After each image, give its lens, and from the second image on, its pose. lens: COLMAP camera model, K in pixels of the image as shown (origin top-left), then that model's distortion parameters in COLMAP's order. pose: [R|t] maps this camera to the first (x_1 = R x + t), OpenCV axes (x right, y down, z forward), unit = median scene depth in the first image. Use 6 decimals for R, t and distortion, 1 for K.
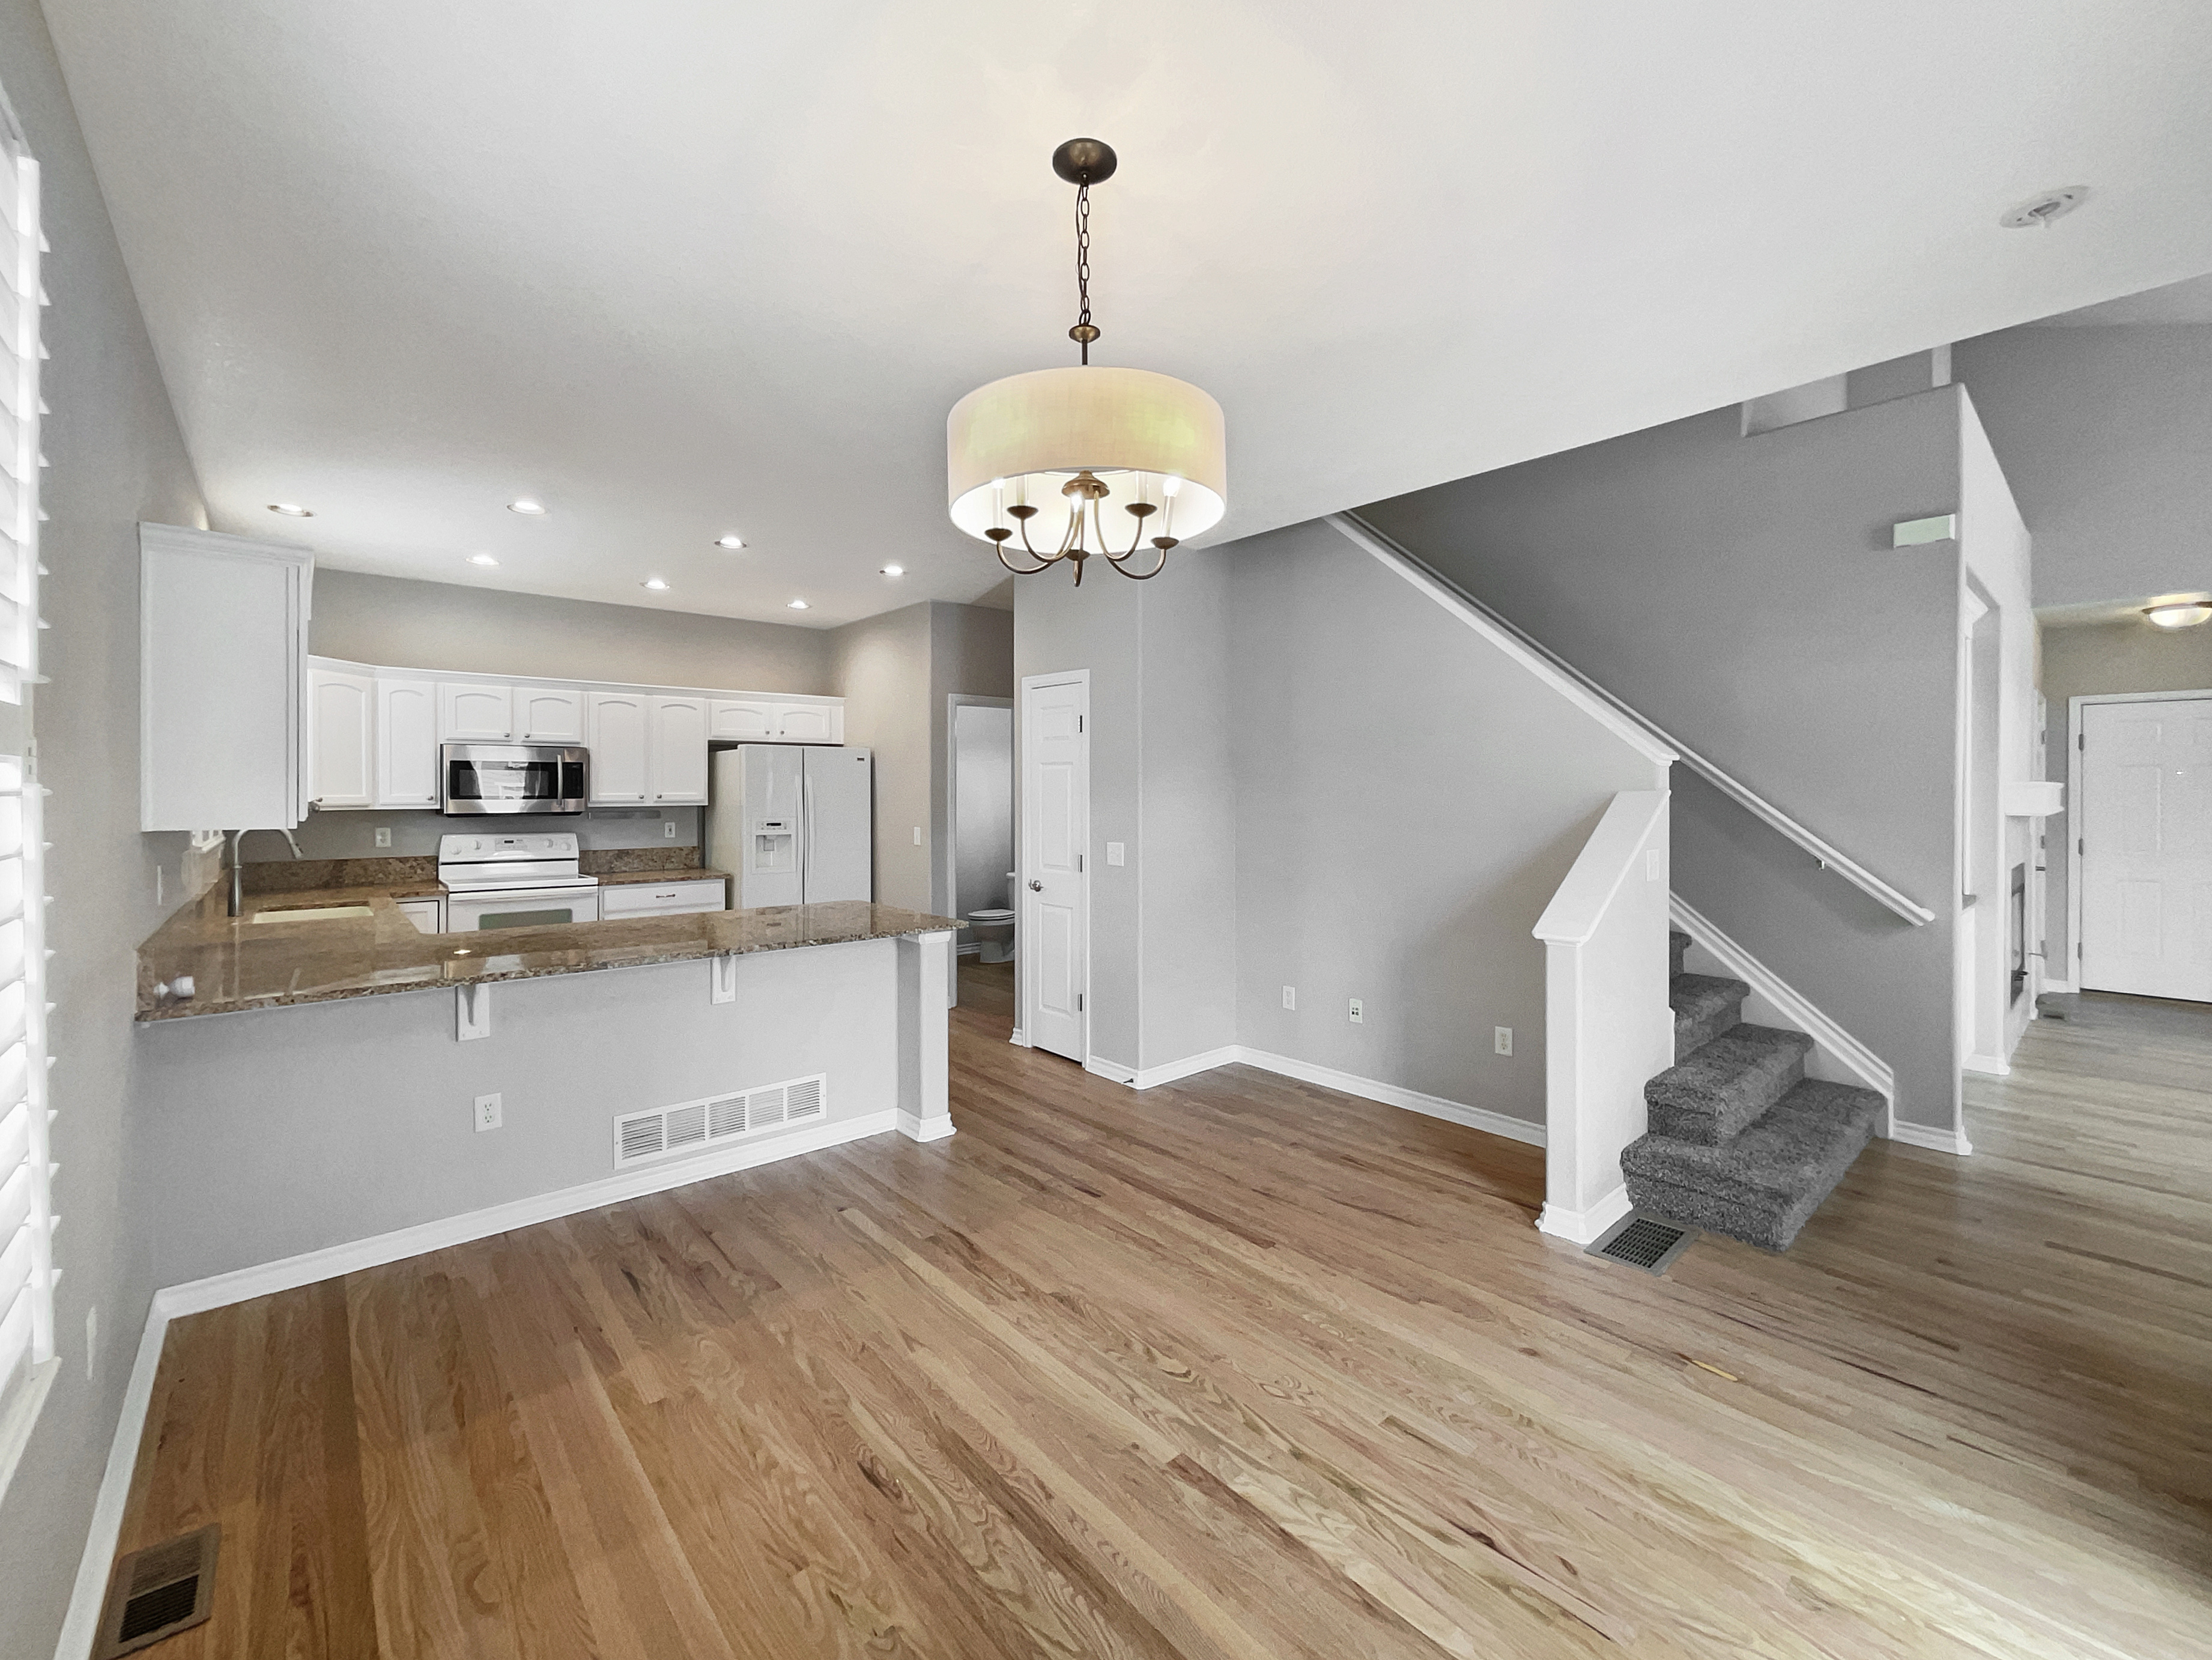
lens RADIAL K [[921.0, 0, 1095.7], [0, 921.0, 806.6], [0, 0, 1]] dist [-0.004971, 0.001634]
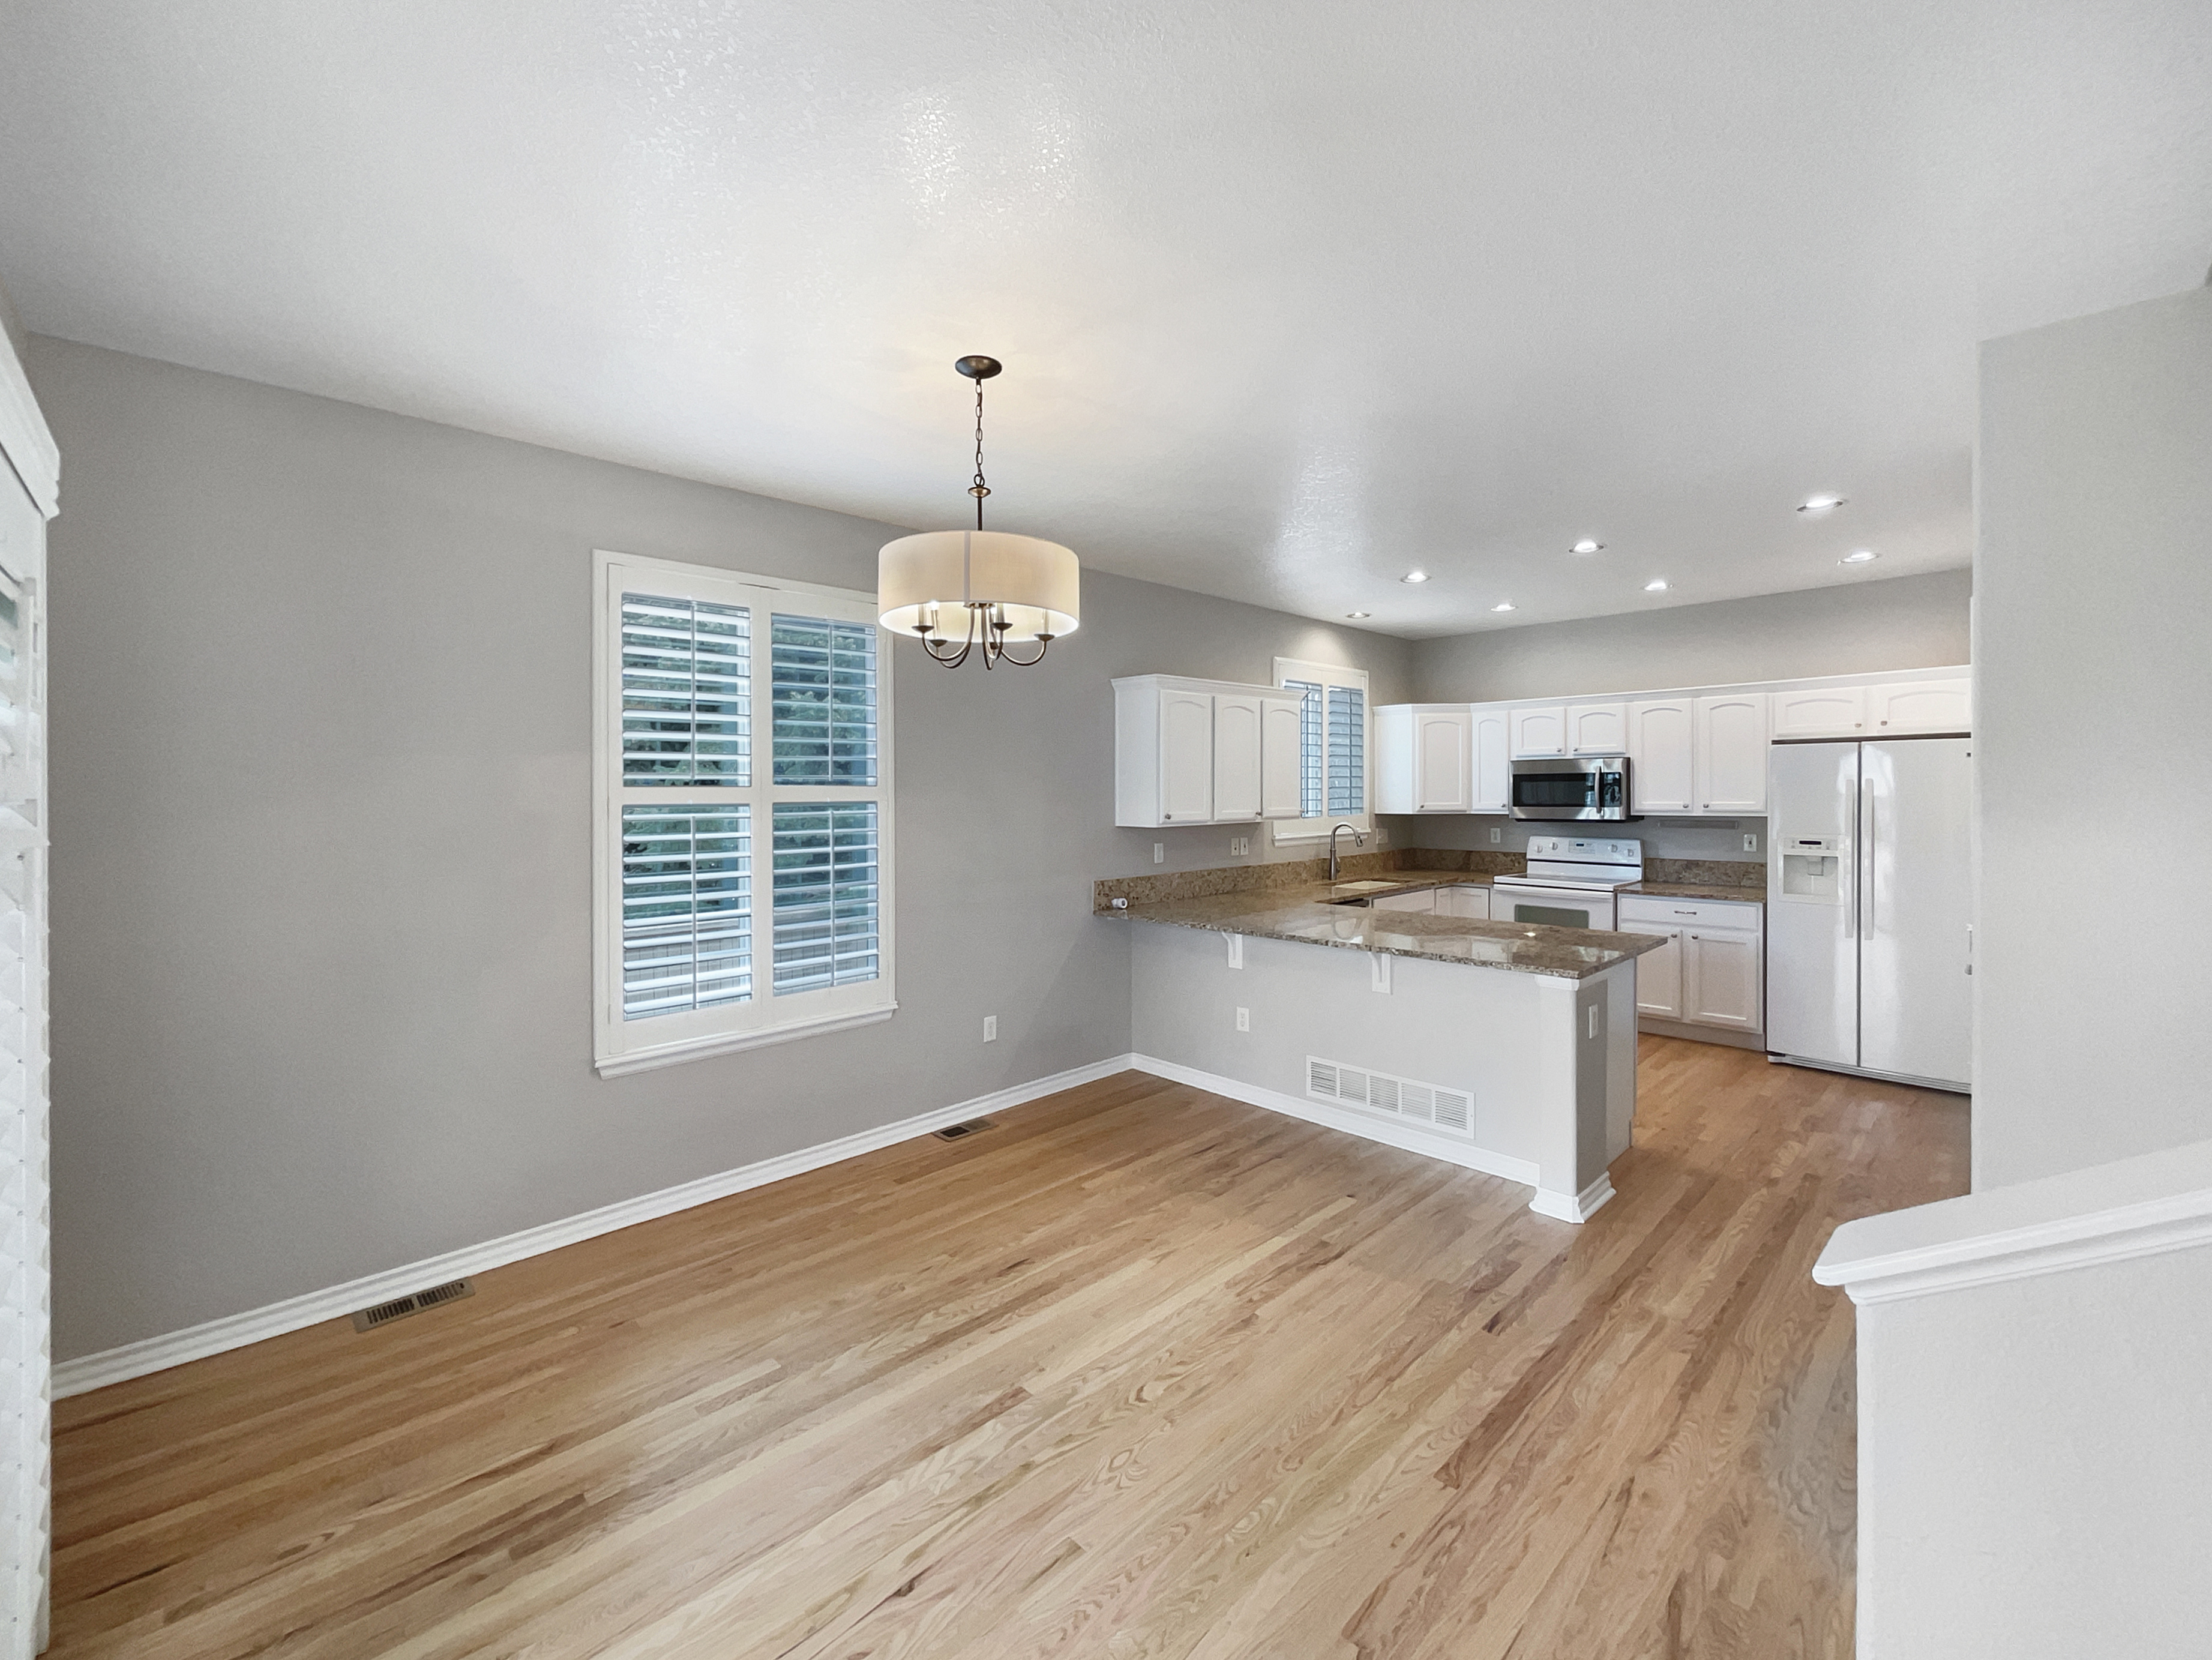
lens RADIAL K [[921.1, 0, 1109.3], [0, 921.1, 811.8], [0, 0, 1]] dist [-0.004971, 0.001634]
pose [[0.055796, 0.019387, -0.998254, 0.947283], [-0.000895, 0.999812, 0.019367, -0.048781], [0.998442, -0.000188, 0.055803, 0.776694]]
